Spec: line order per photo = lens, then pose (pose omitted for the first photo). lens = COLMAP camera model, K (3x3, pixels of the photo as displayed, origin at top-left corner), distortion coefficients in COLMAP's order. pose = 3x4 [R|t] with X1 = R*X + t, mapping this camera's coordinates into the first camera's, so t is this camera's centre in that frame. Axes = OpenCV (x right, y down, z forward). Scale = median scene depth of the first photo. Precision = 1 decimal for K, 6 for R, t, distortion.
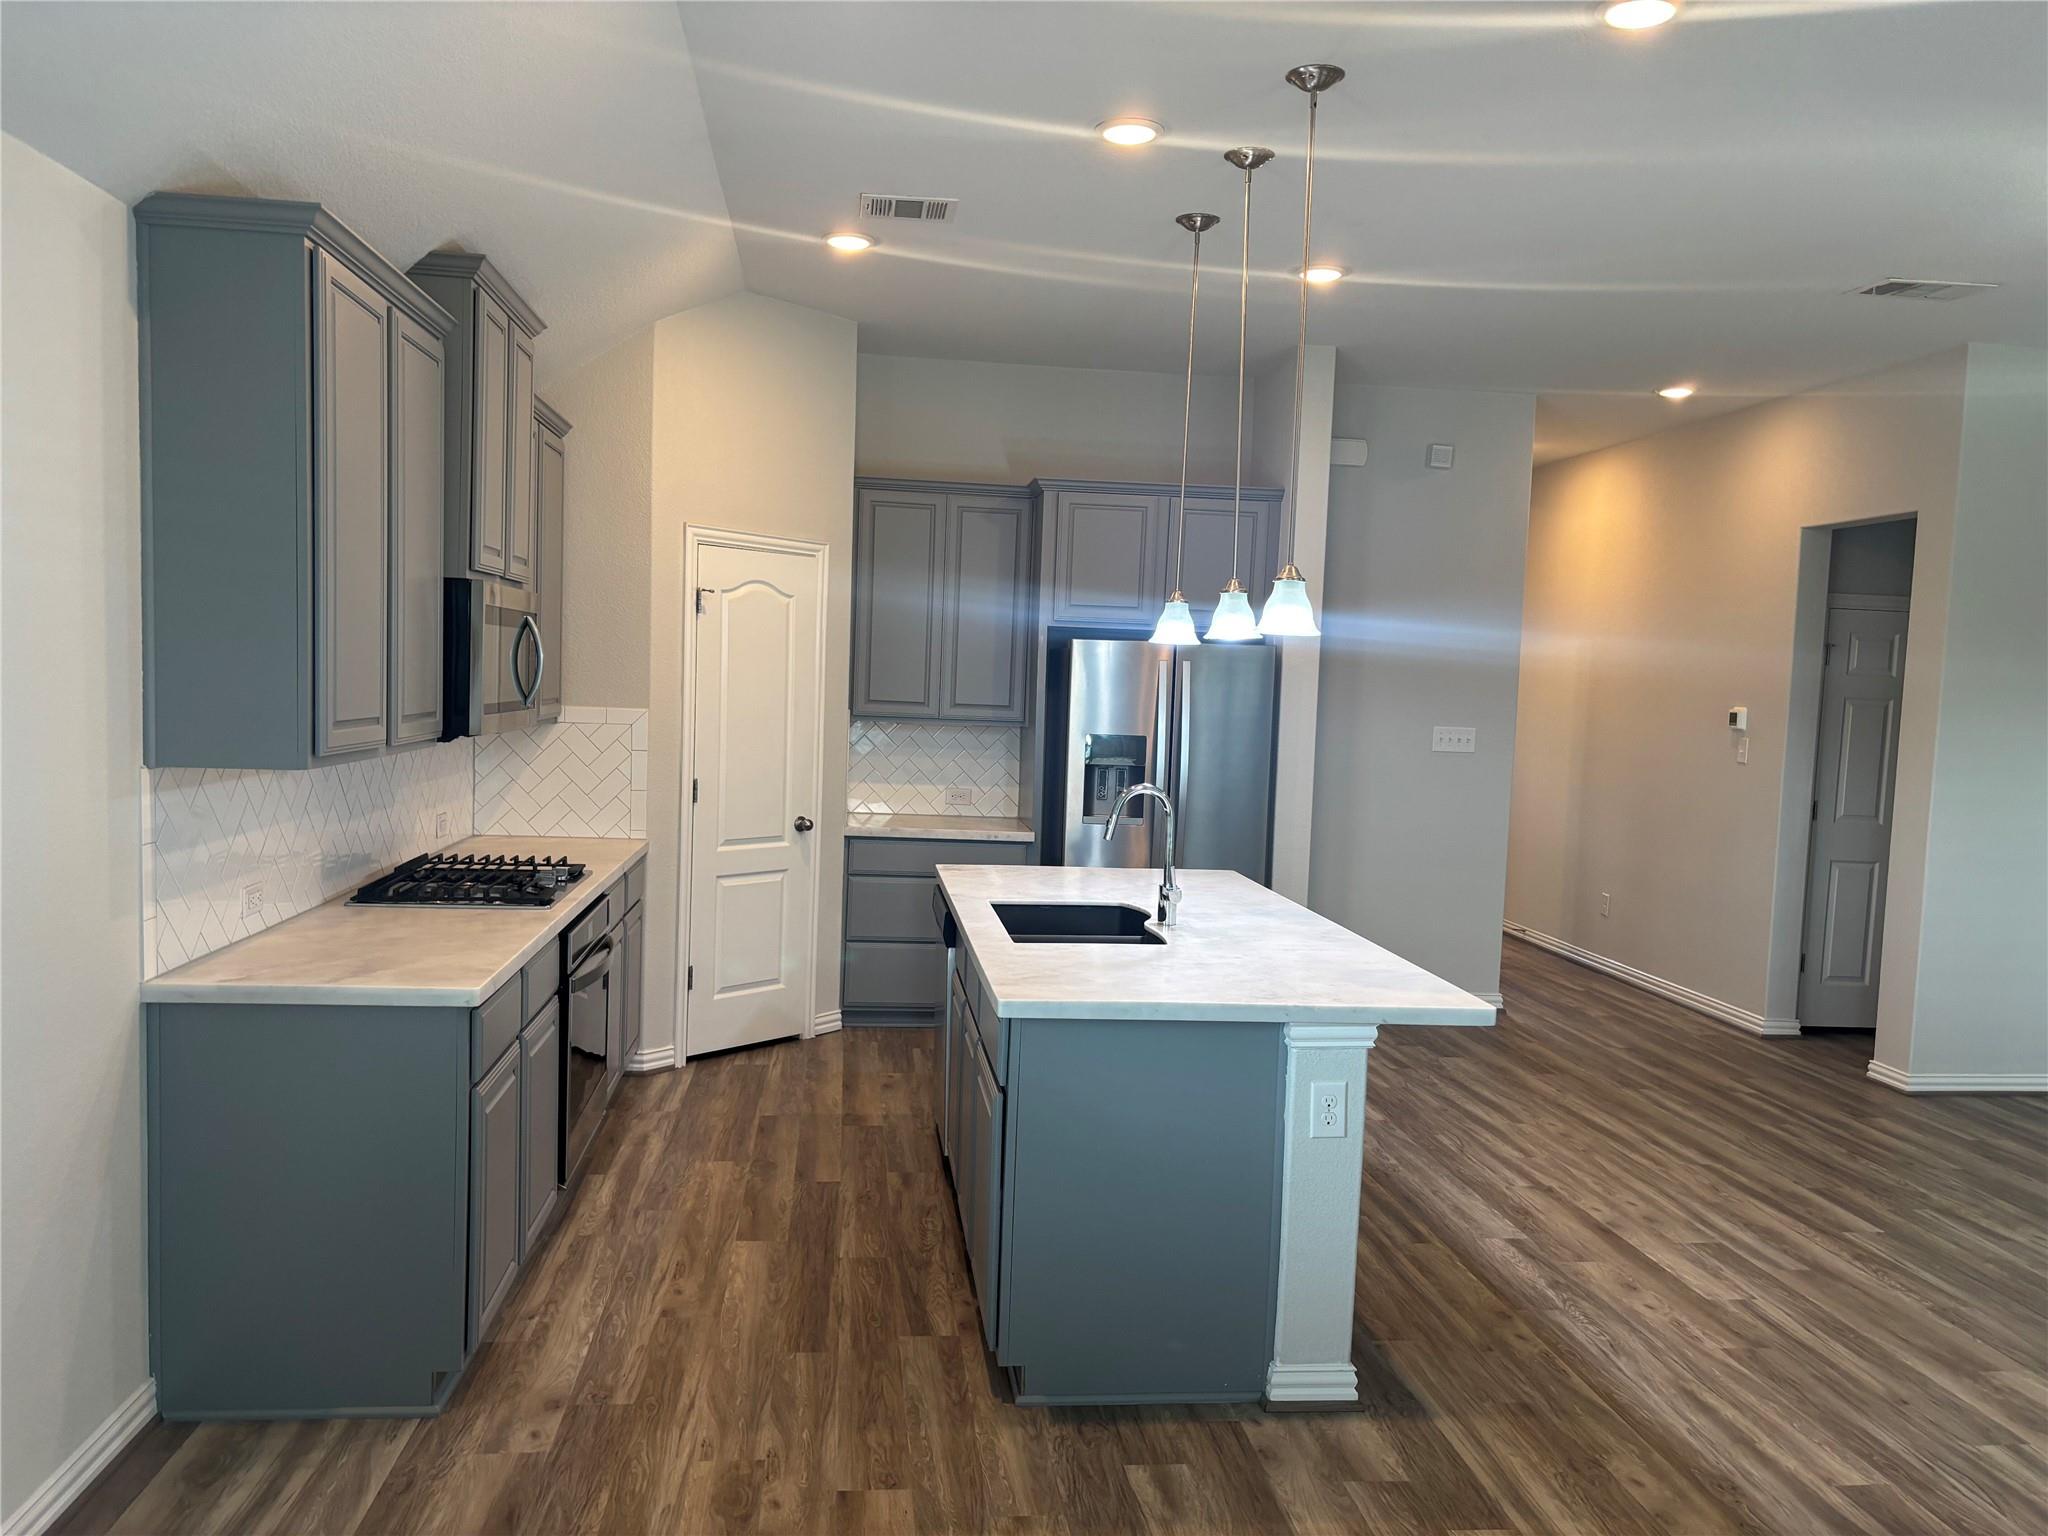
lens RADIAL K [[1551.0, 0, 1027.0], [0, 1551.0, 769.3], [0, 0, 1]] dist [0.036512, -0.037627]
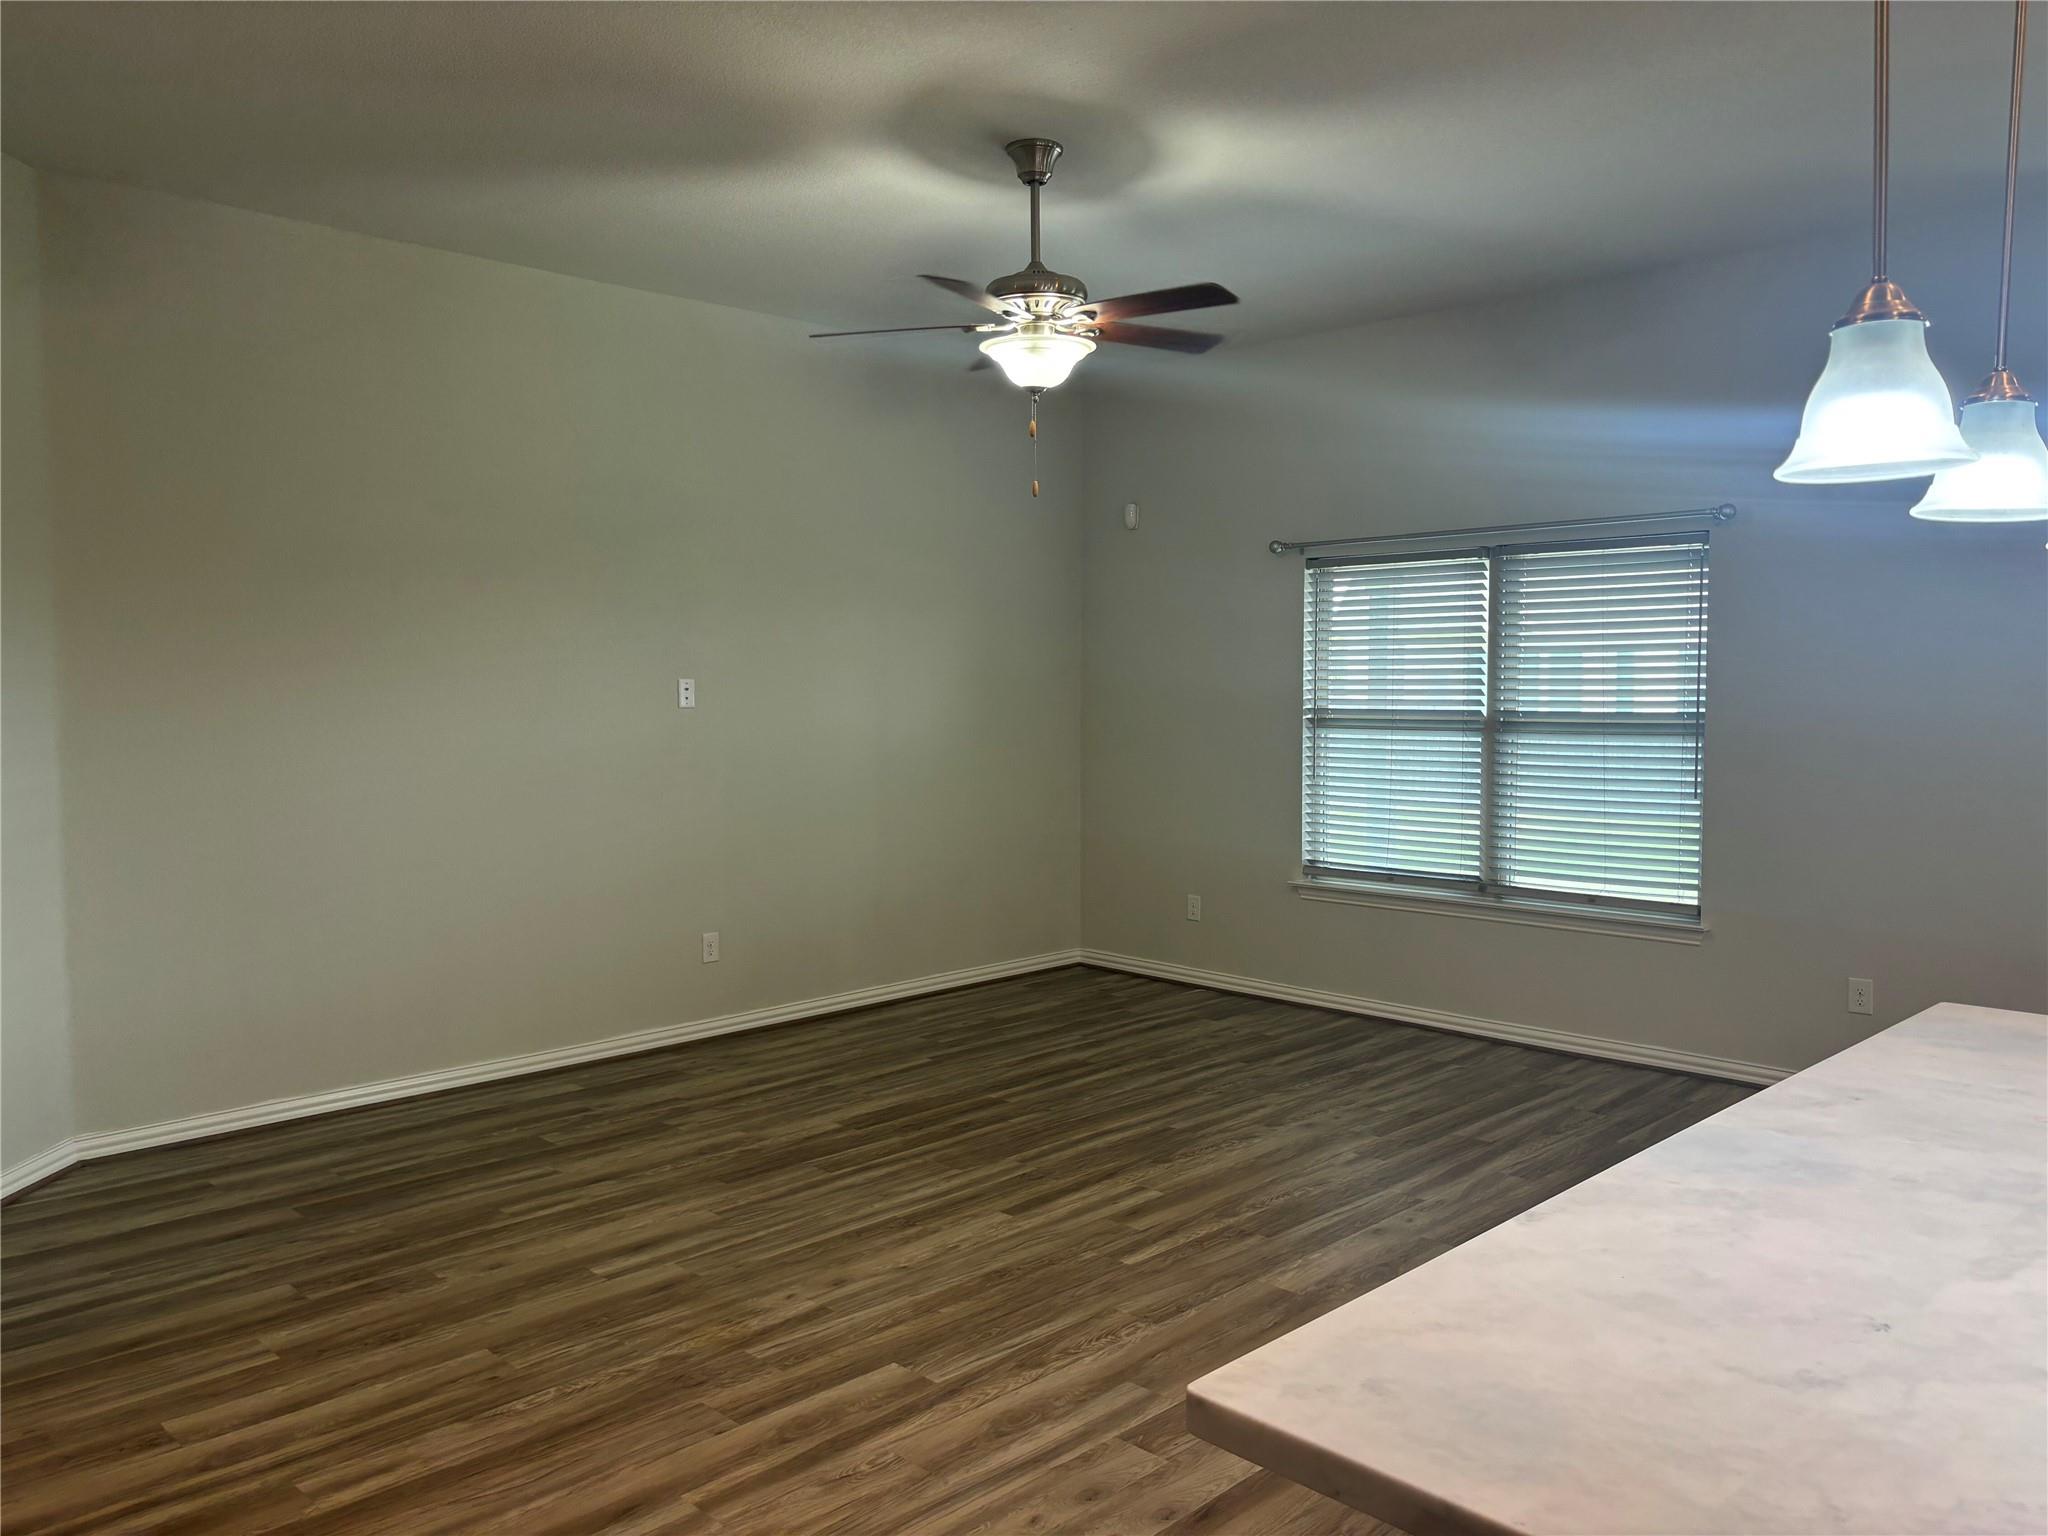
lens RADIAL K [[1551.0, 0, 1029.5], [0, 1551.0, 770.9], [0, 0, 1]] dist [0.036512, -0.037627]
pose [[-0.626568, -0.079633, 0.775288, -0.033682], [0.025206, 0.992175, 0.122281, -0.067159], [-0.778959, 0.096160, -0.619658, 1.406078]]
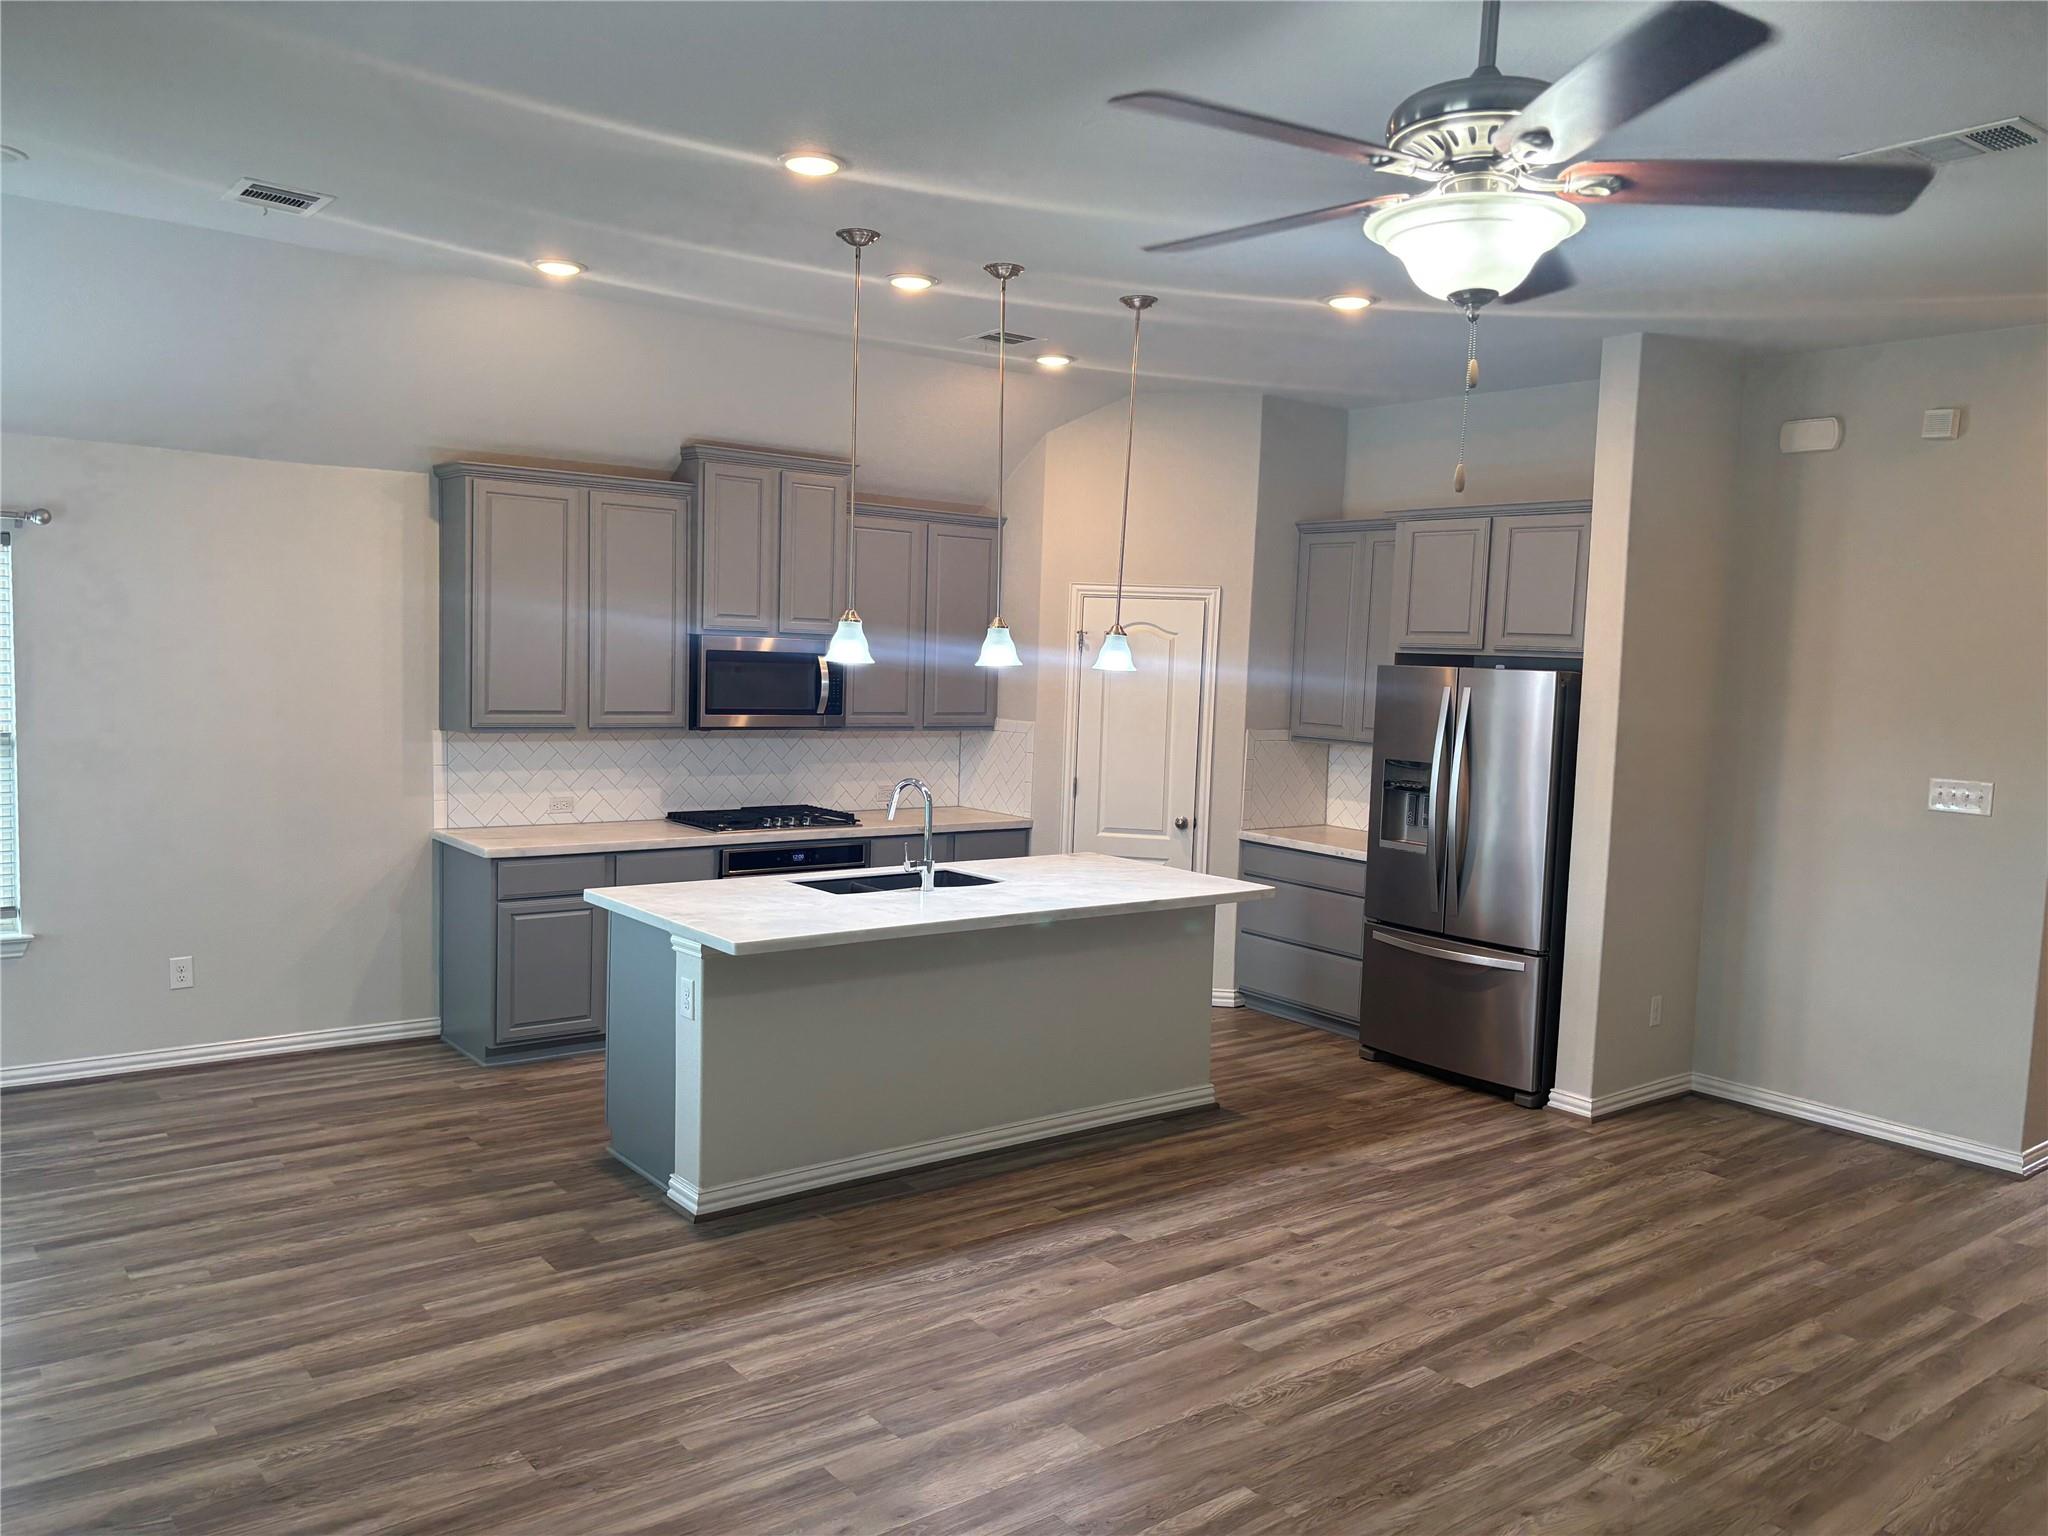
lens RADIAL K [[1551.0, 0, 1017.9], [0, 1551.0, 756.2], [0, 0, 1]] dist [0.036512, -0.037627]
pose [[0.521712, 0.038432, -0.852256, 1.126129], [-0.065713, 0.997827, 0.004770, -0.019403], [0.850587, 0.053516, 0.523104, 0.369257]]
